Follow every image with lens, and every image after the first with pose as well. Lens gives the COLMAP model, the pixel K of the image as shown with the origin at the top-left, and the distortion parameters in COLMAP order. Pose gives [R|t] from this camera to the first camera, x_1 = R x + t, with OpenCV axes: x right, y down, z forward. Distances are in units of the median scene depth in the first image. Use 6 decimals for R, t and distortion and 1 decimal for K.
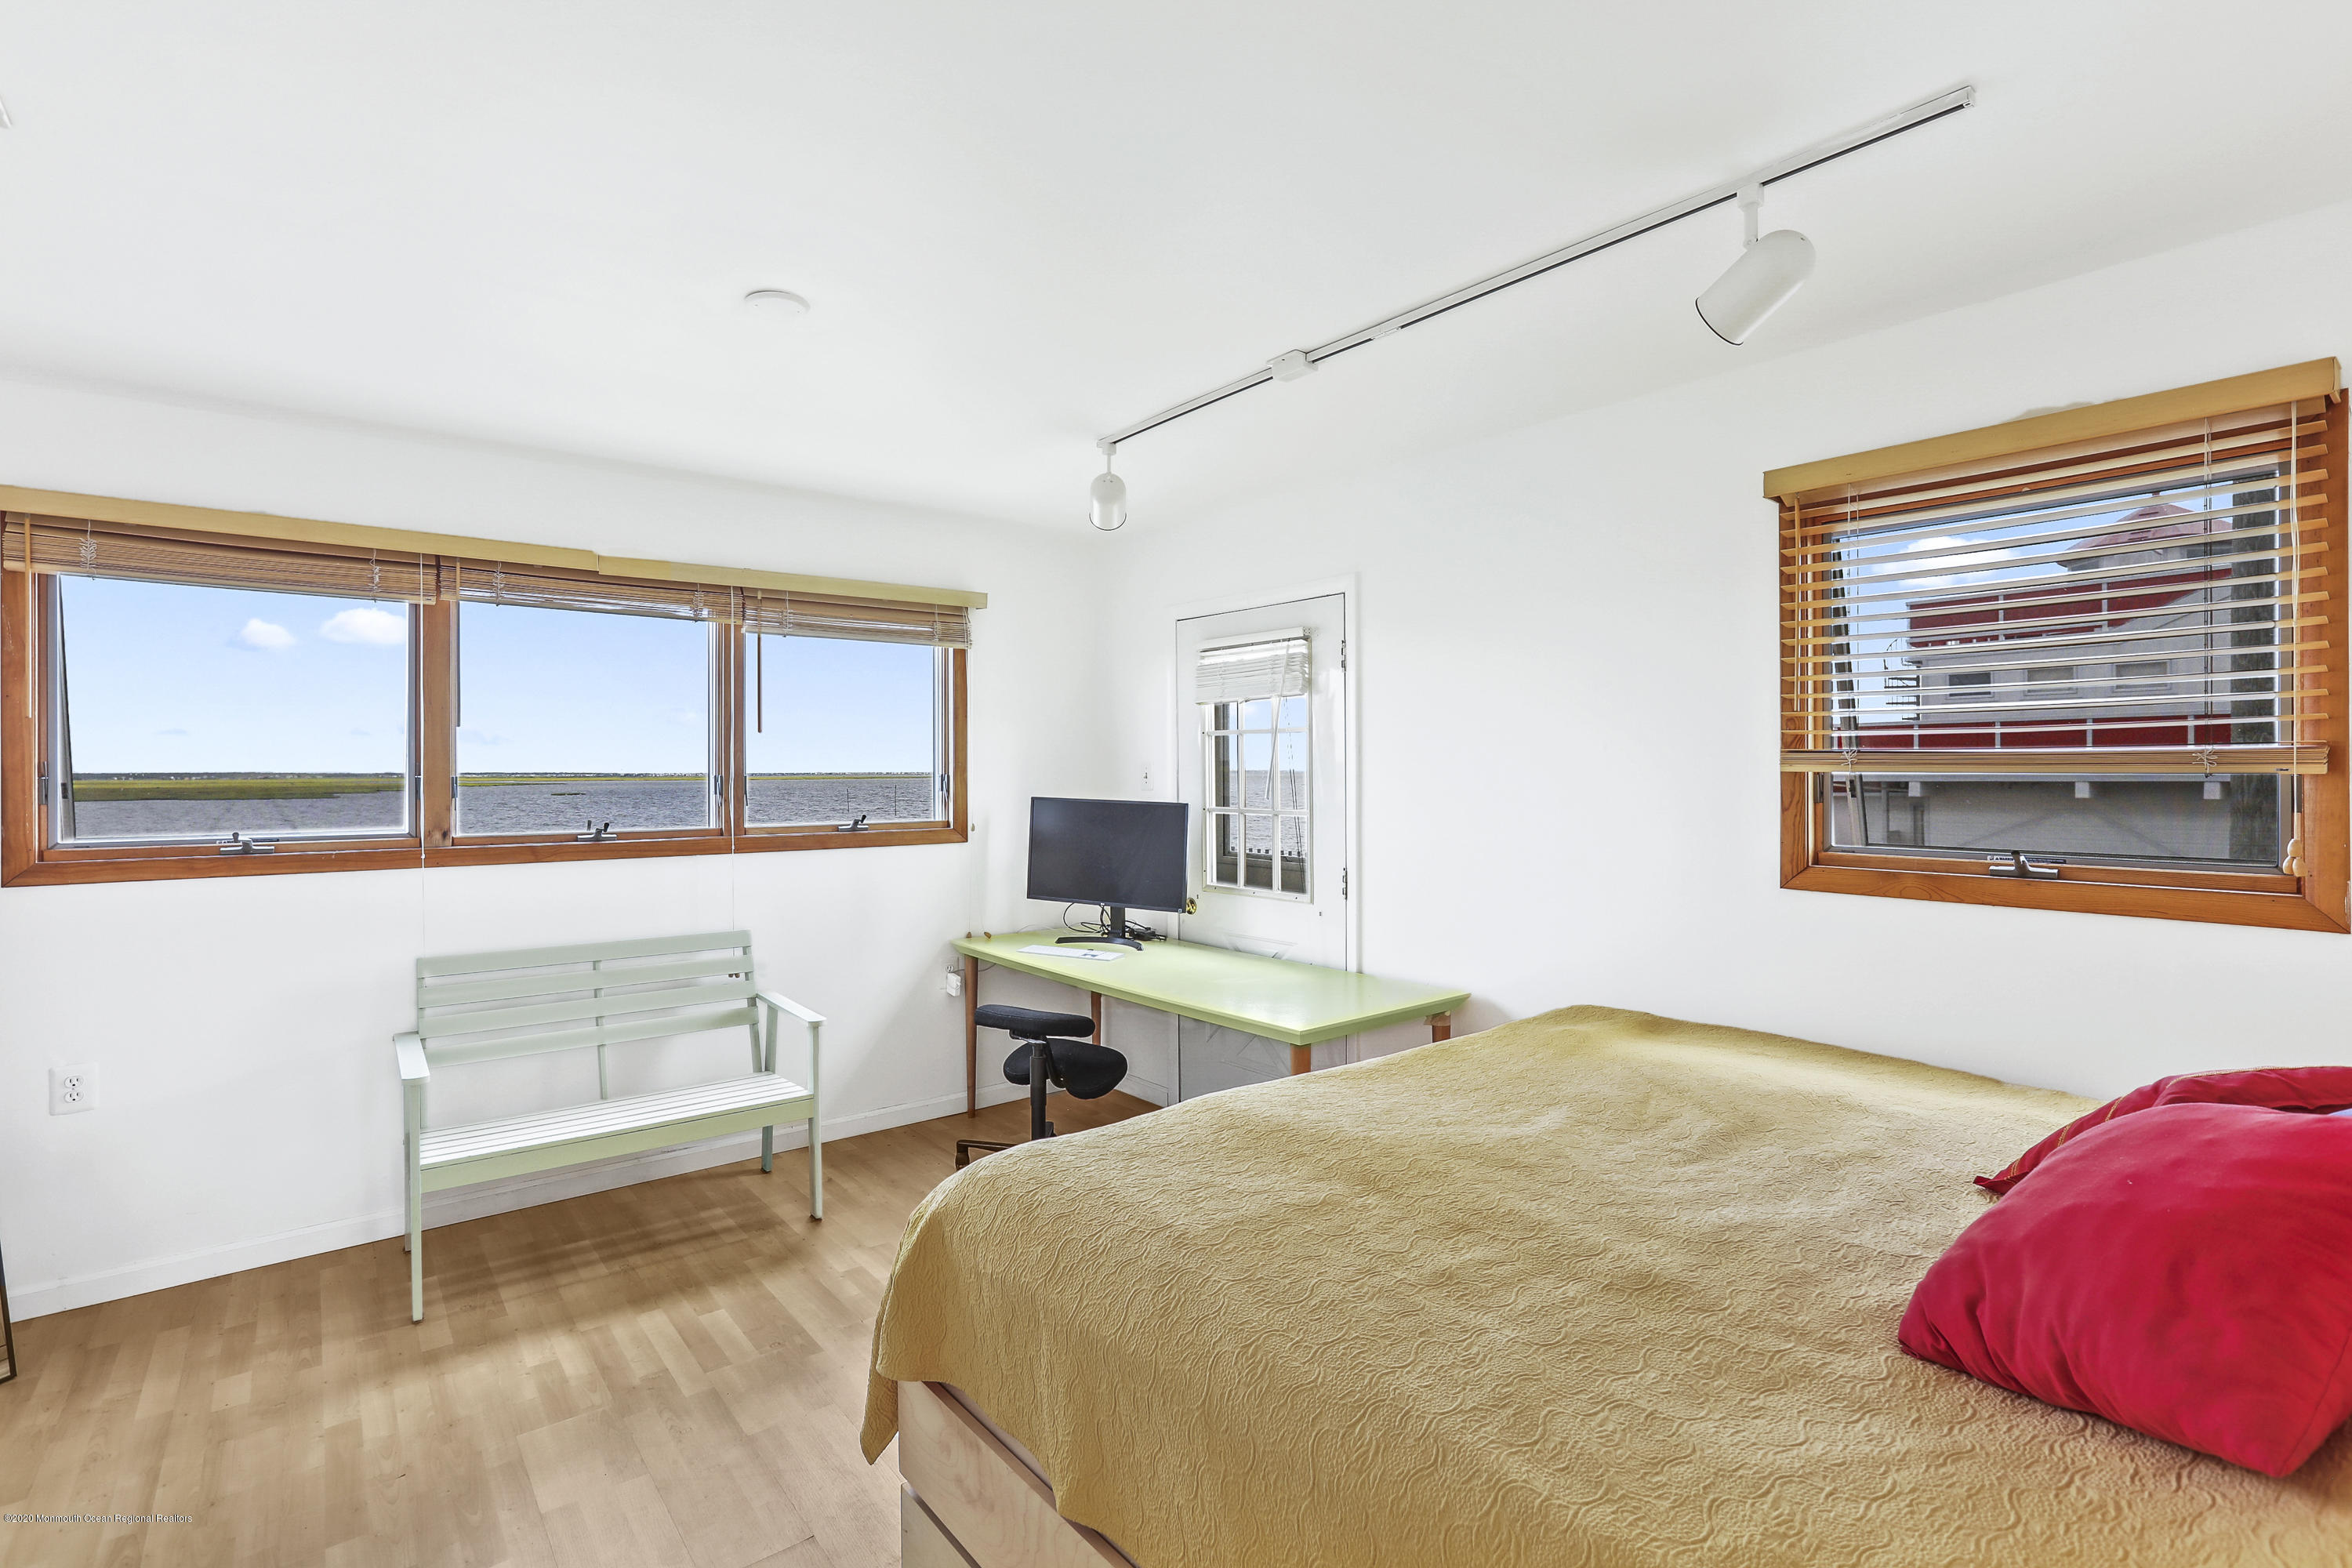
lens RADIAL K [[1064.7, 0, 1158.8], [0, 1064.7, 775.8], [0, 0, 1]] dist [-0.062070, 0.028341]
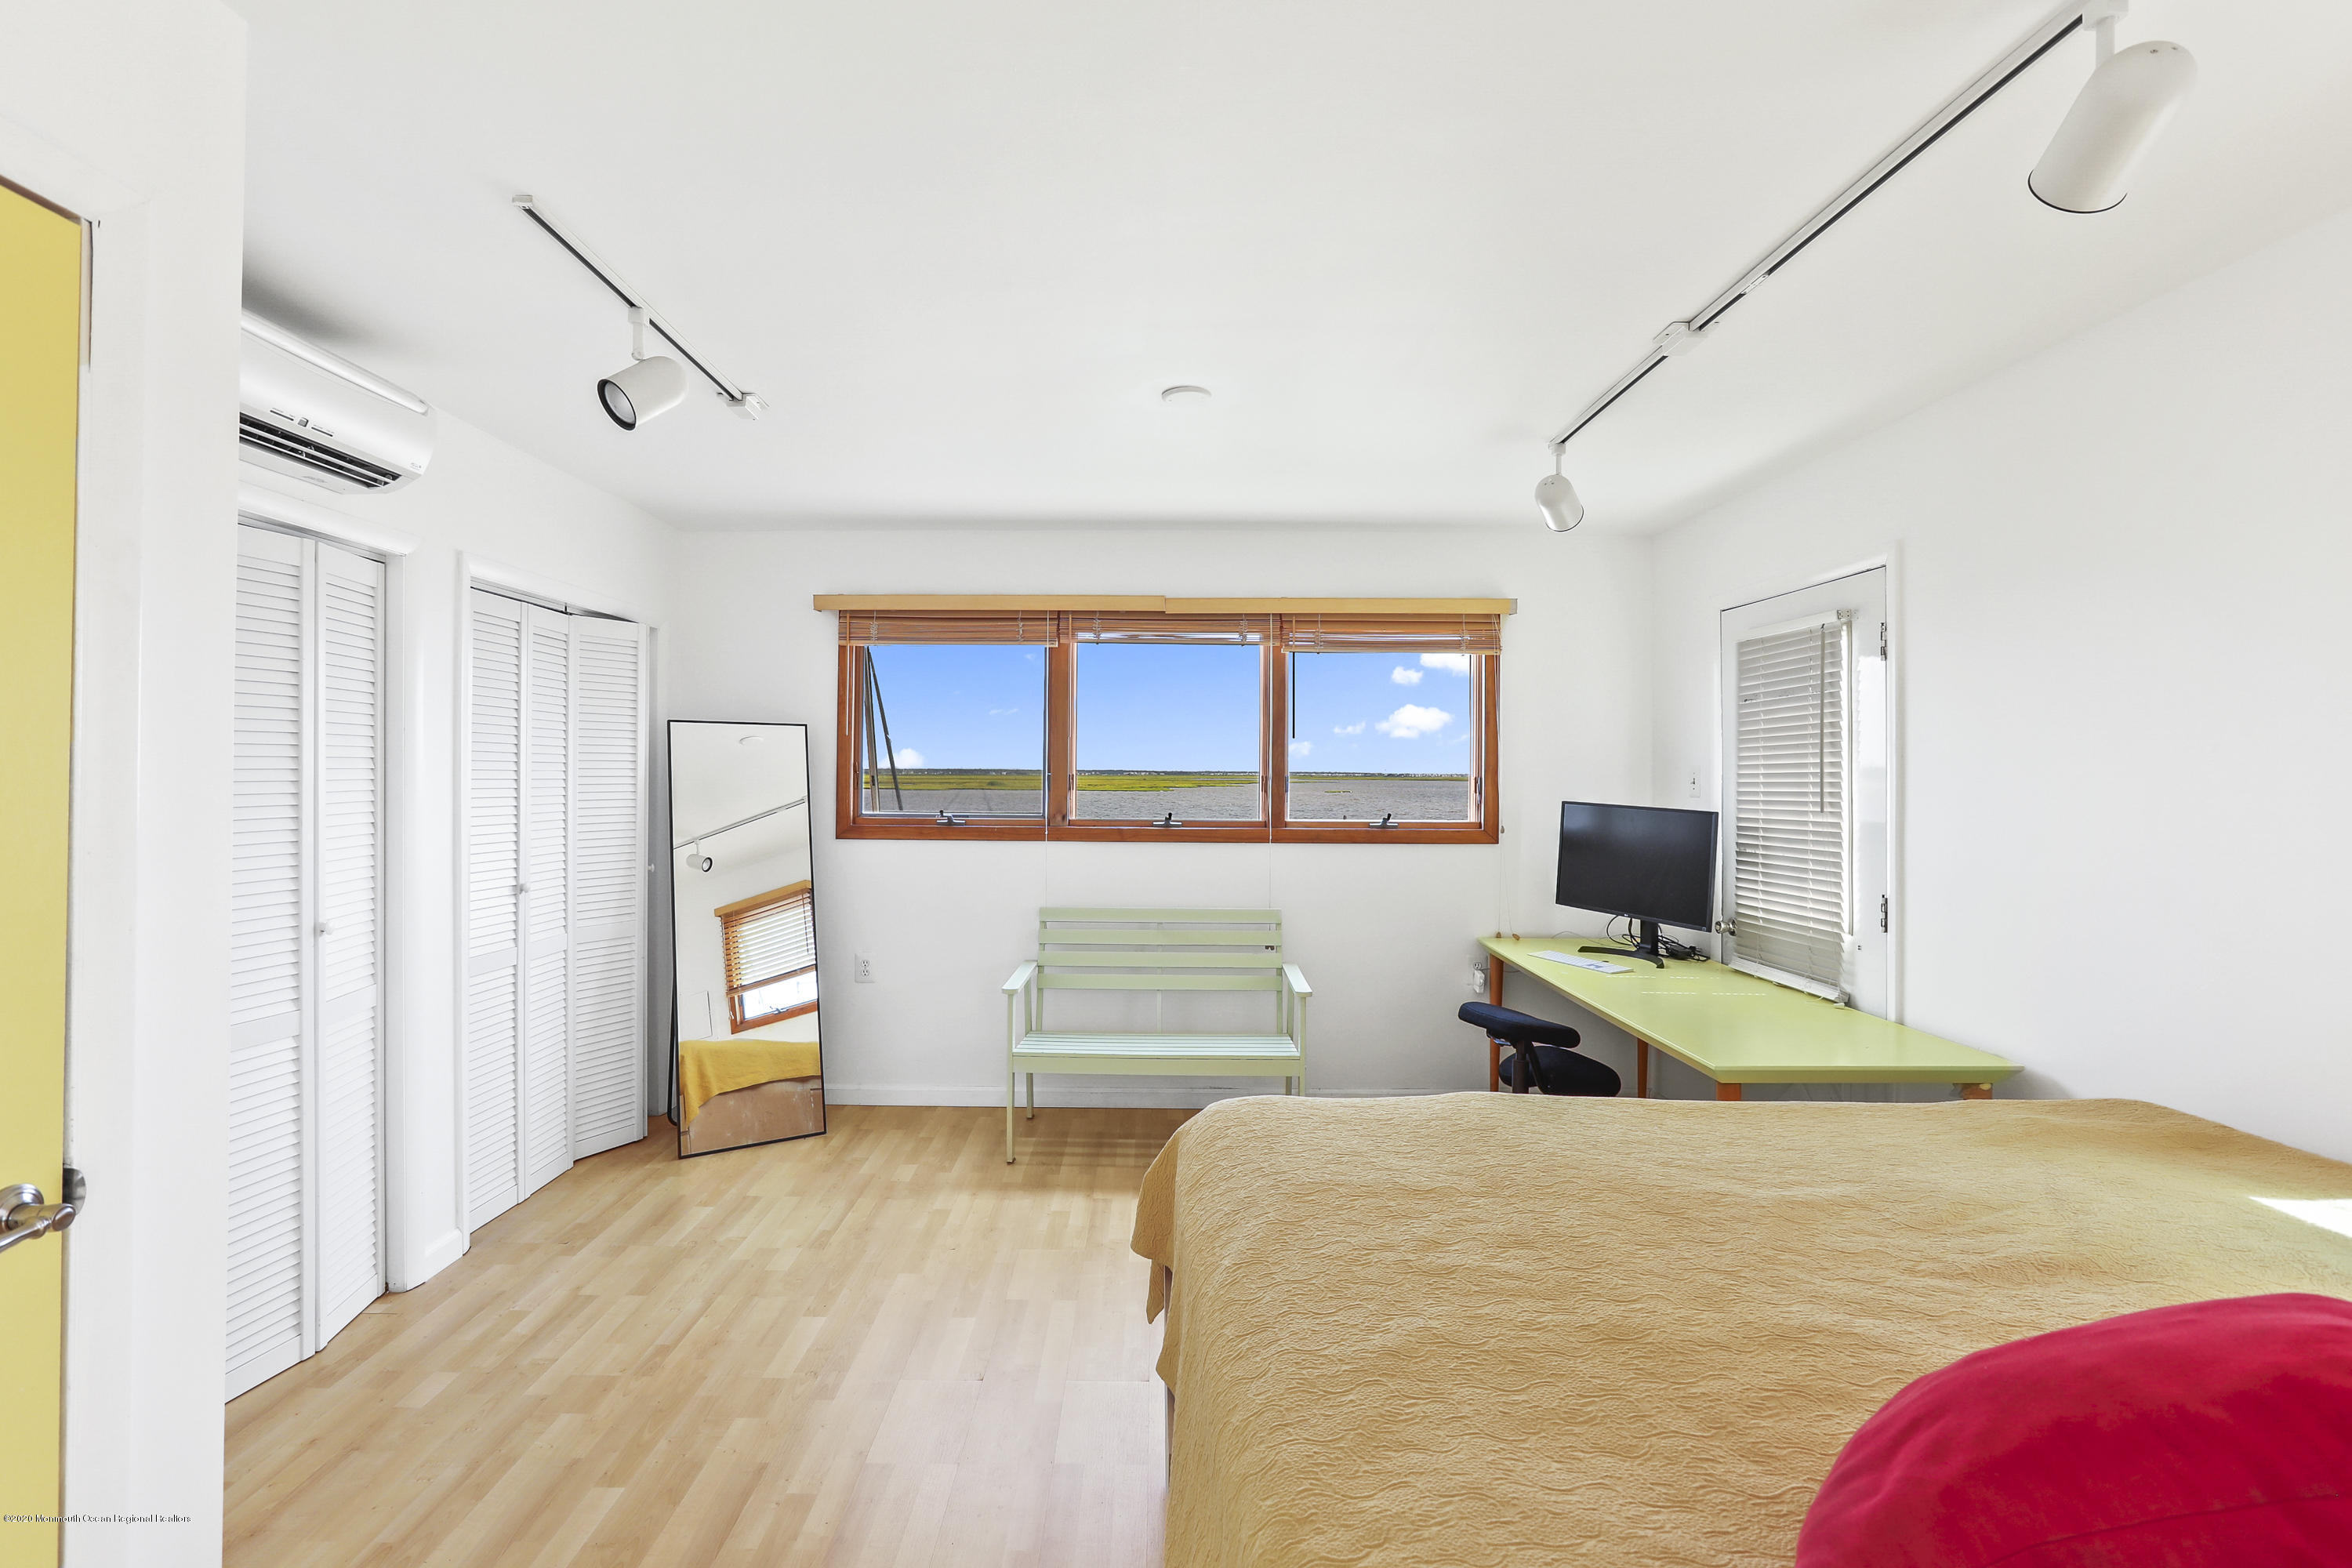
lens RADIAL K [[1064.7, 0, 1158.8], [0, 1064.7, 775.8], [0, 0, 1]] dist [-0.062070, 0.028341]
pose [[0.778997, 0.011431, -0.626923, 0.268528], [-0.011807, 0.999924, 0.003562, -0.003547], [0.626916, 0.004627, 0.779073, 0.006037]]
